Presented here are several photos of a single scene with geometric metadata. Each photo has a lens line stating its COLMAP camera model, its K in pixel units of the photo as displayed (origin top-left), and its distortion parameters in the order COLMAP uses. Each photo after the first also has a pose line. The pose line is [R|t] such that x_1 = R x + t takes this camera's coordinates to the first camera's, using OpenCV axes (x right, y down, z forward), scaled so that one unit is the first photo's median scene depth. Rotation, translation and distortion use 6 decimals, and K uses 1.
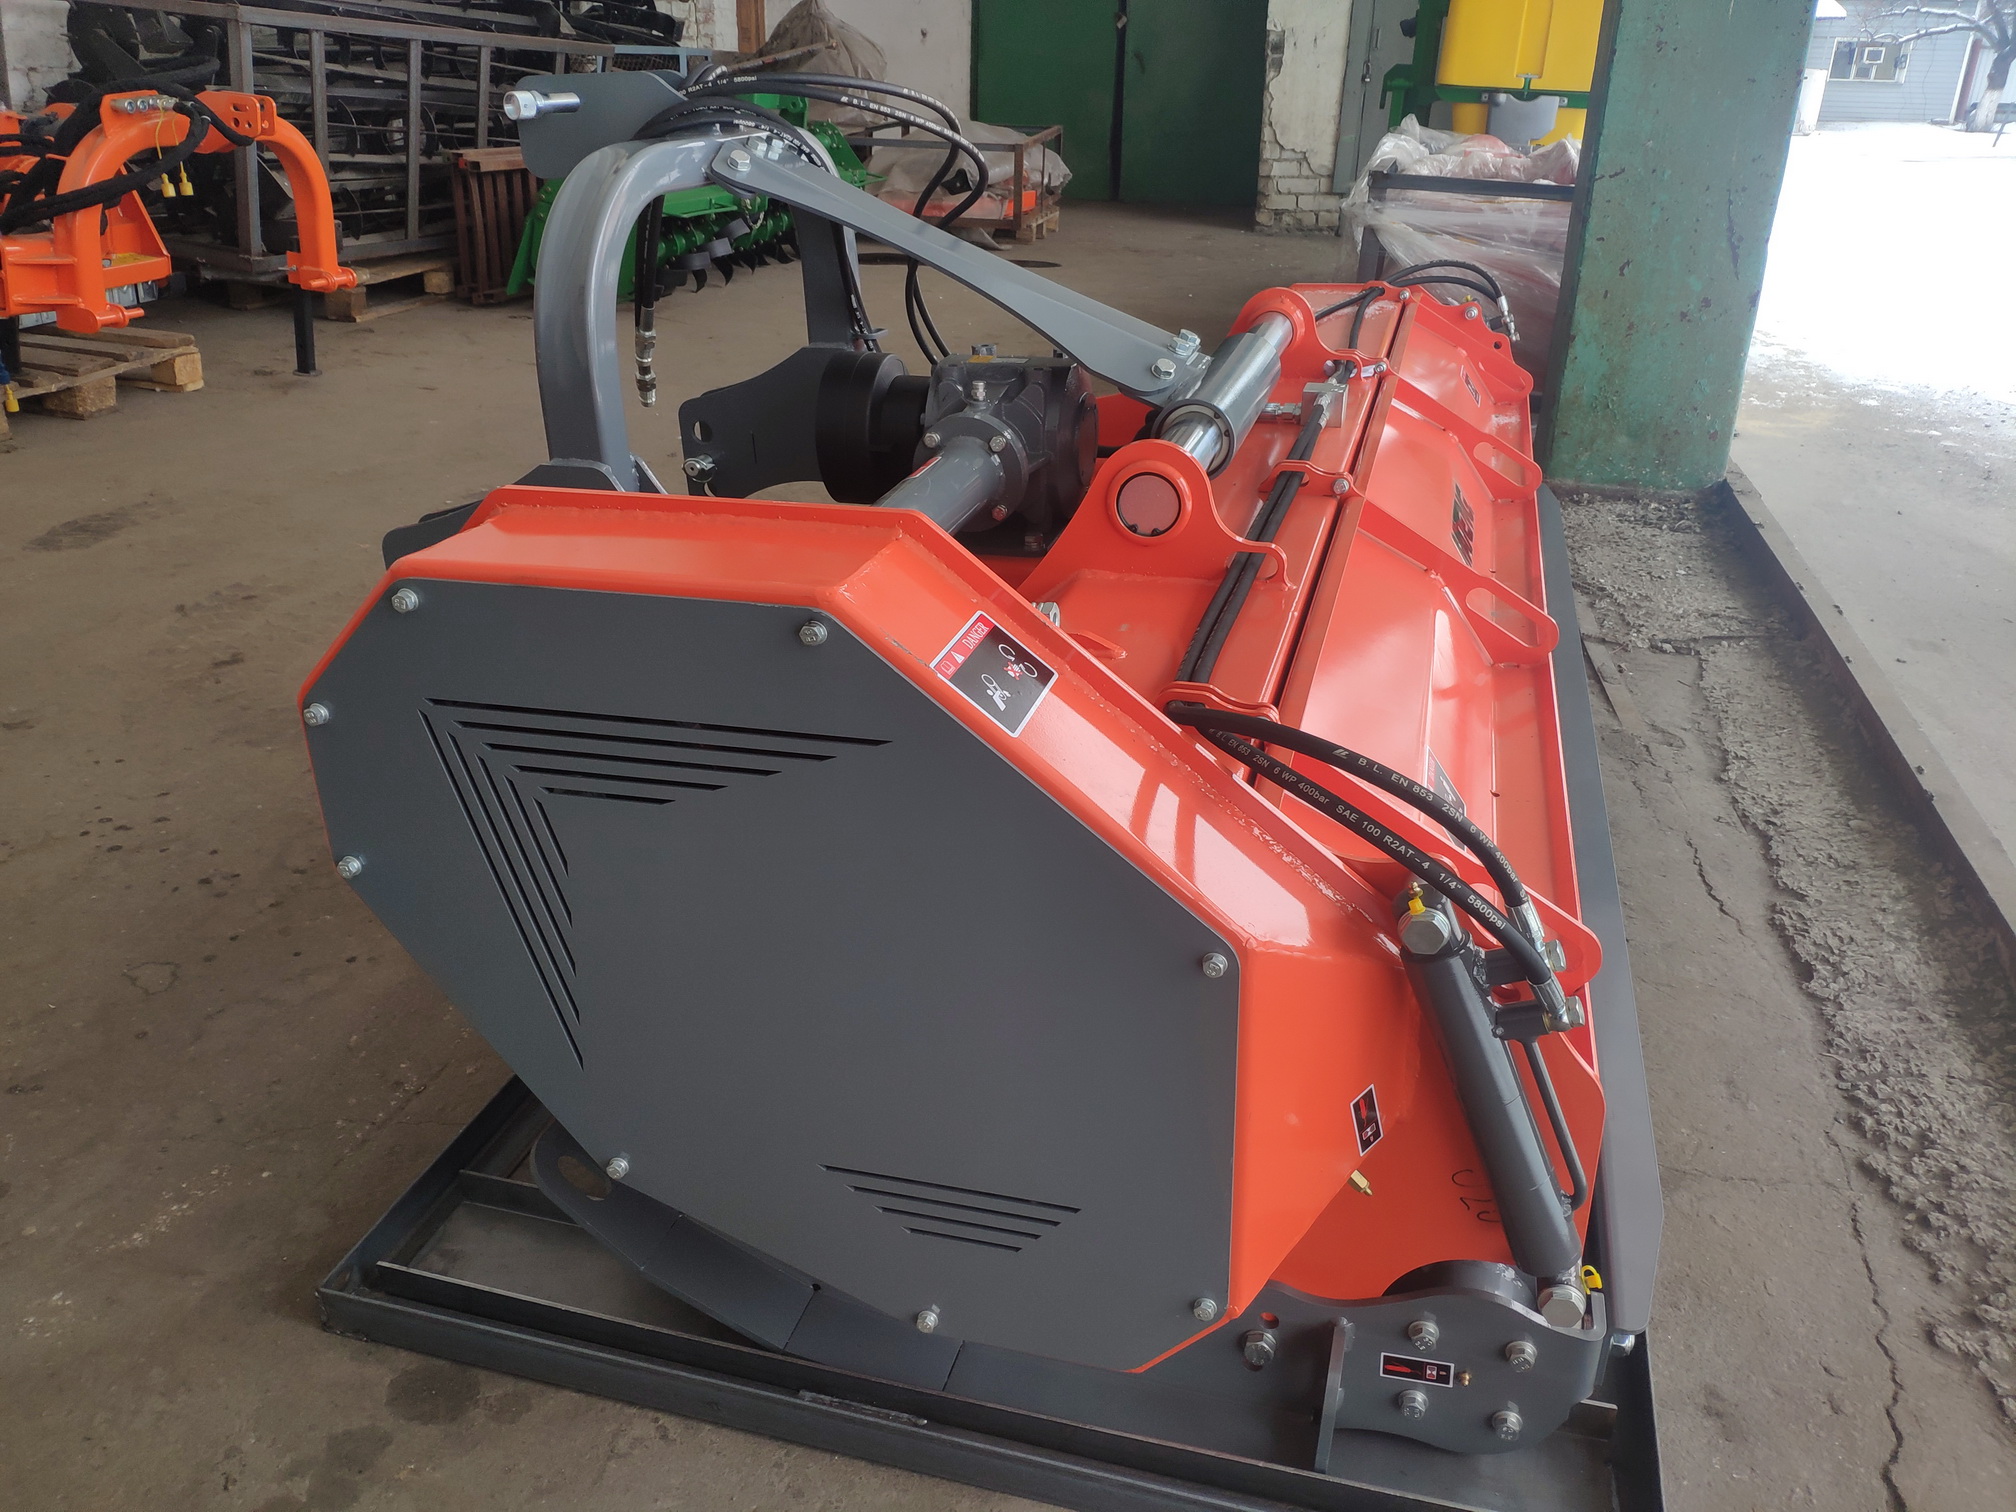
lens RADIAL K [[1563.5, 0, 1013.7], [0, 1563.5, 693.5], [0, 0, 1]] dist [0.003133, -0.042653]
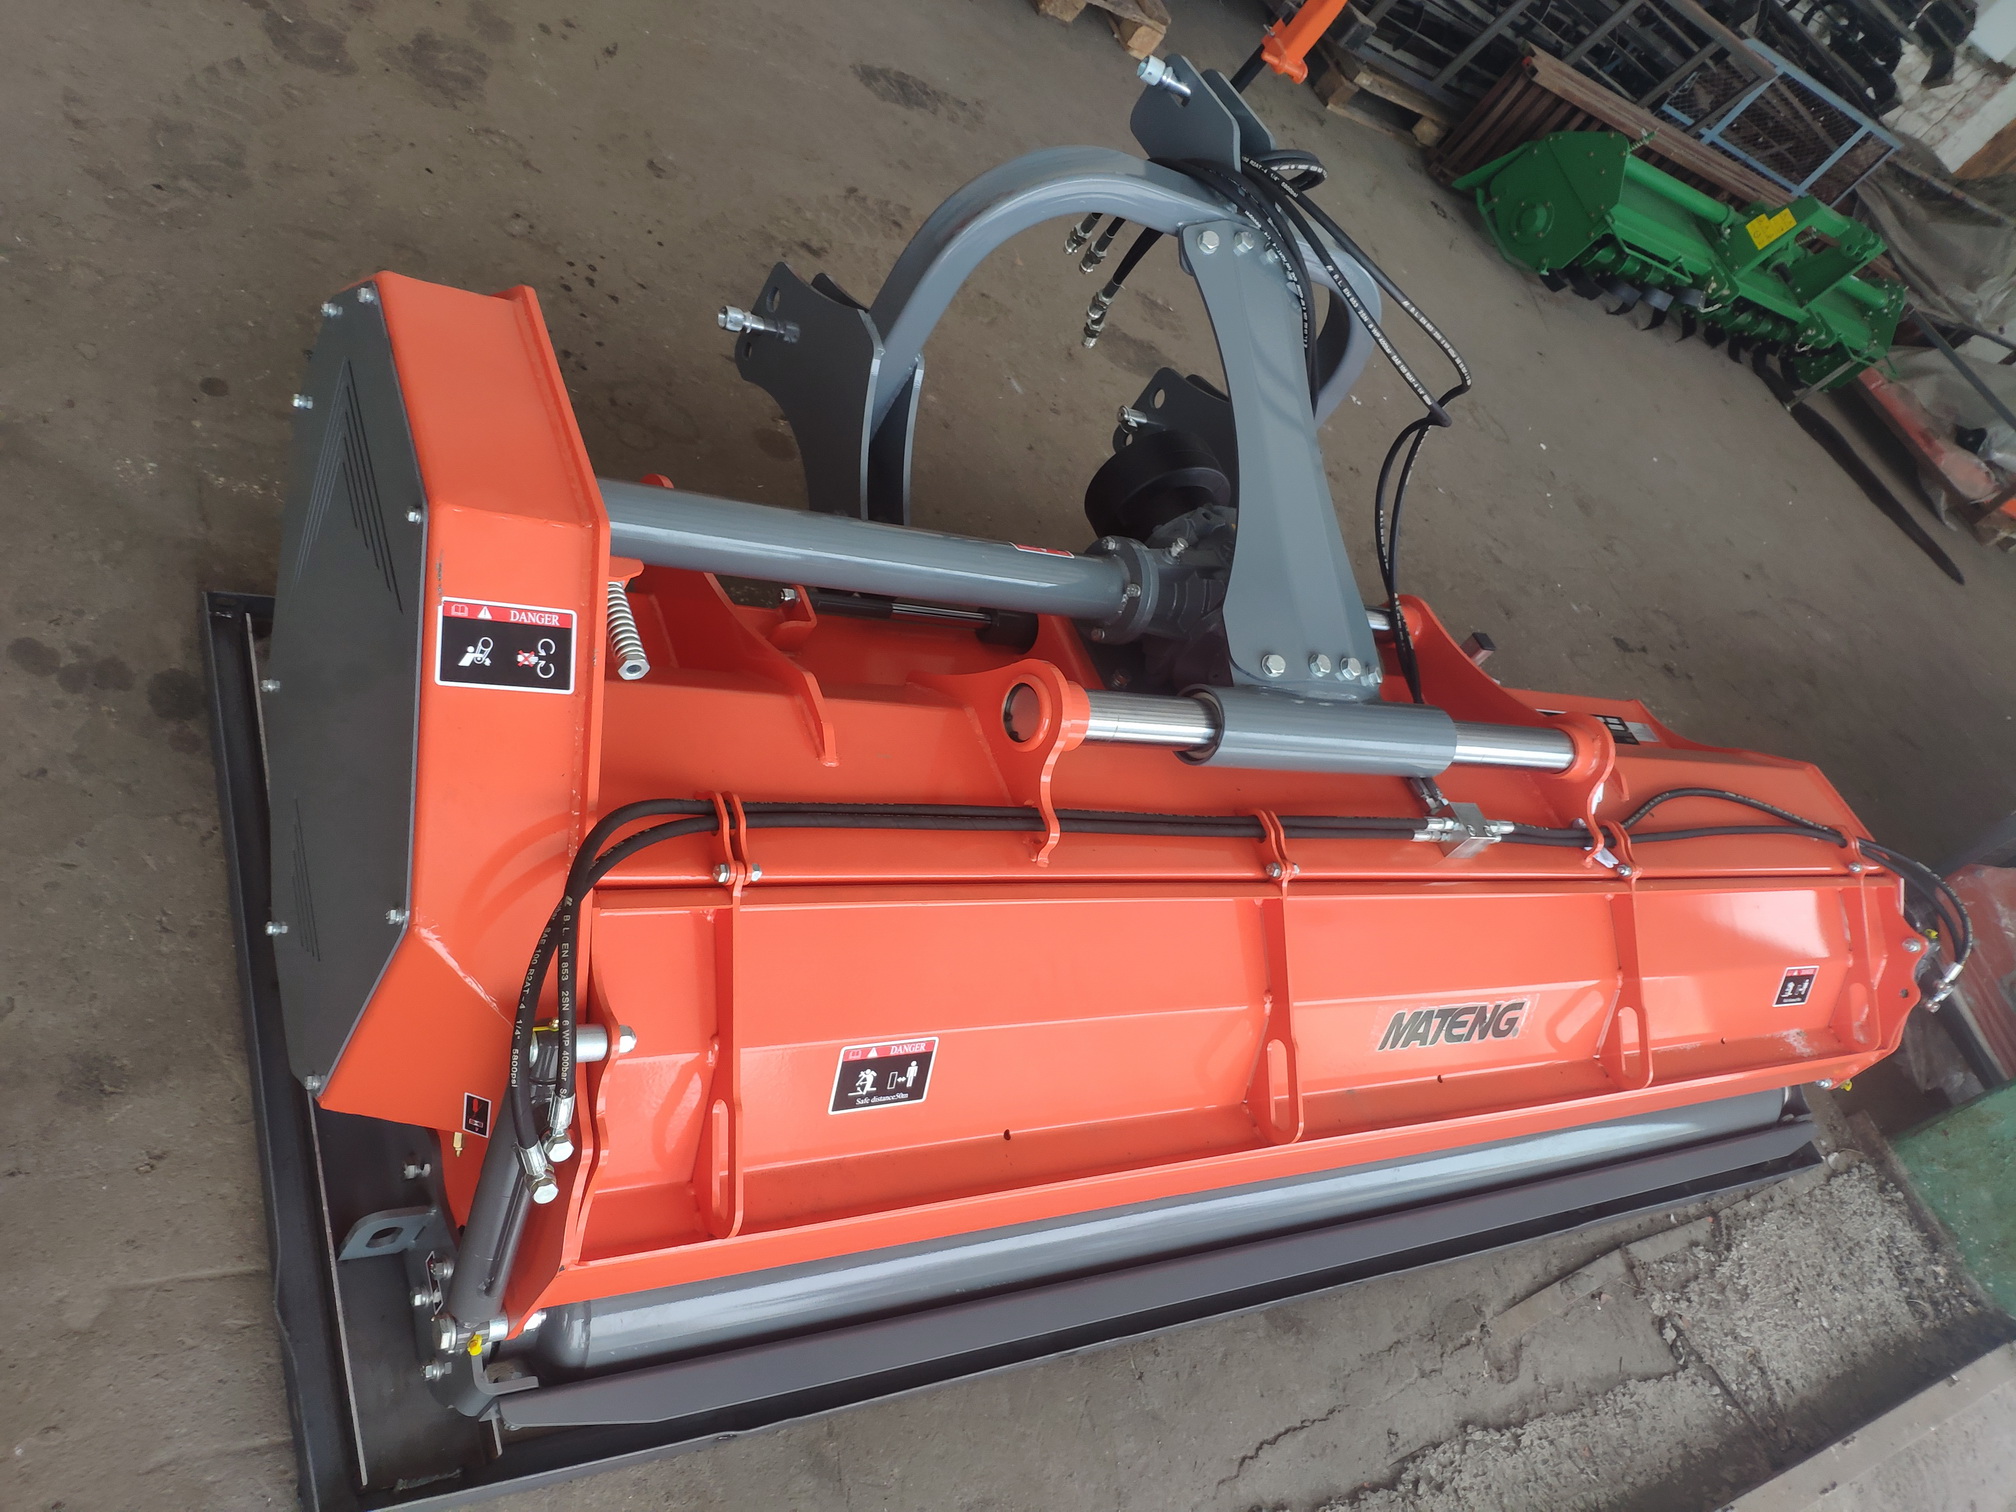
lens RADIAL K [[1563.5, 0, 1013.7], [0, 1563.5, 693.5], [0, 0, 1]] dist [0.003133, -0.042653]
pose [[0.538041, 0.772851, -0.336472, 0.234101], [-0.732689, 0.626161, 0.266625, -0.220748], [0.416747, 0.103075, 0.903160, 0.006226]]
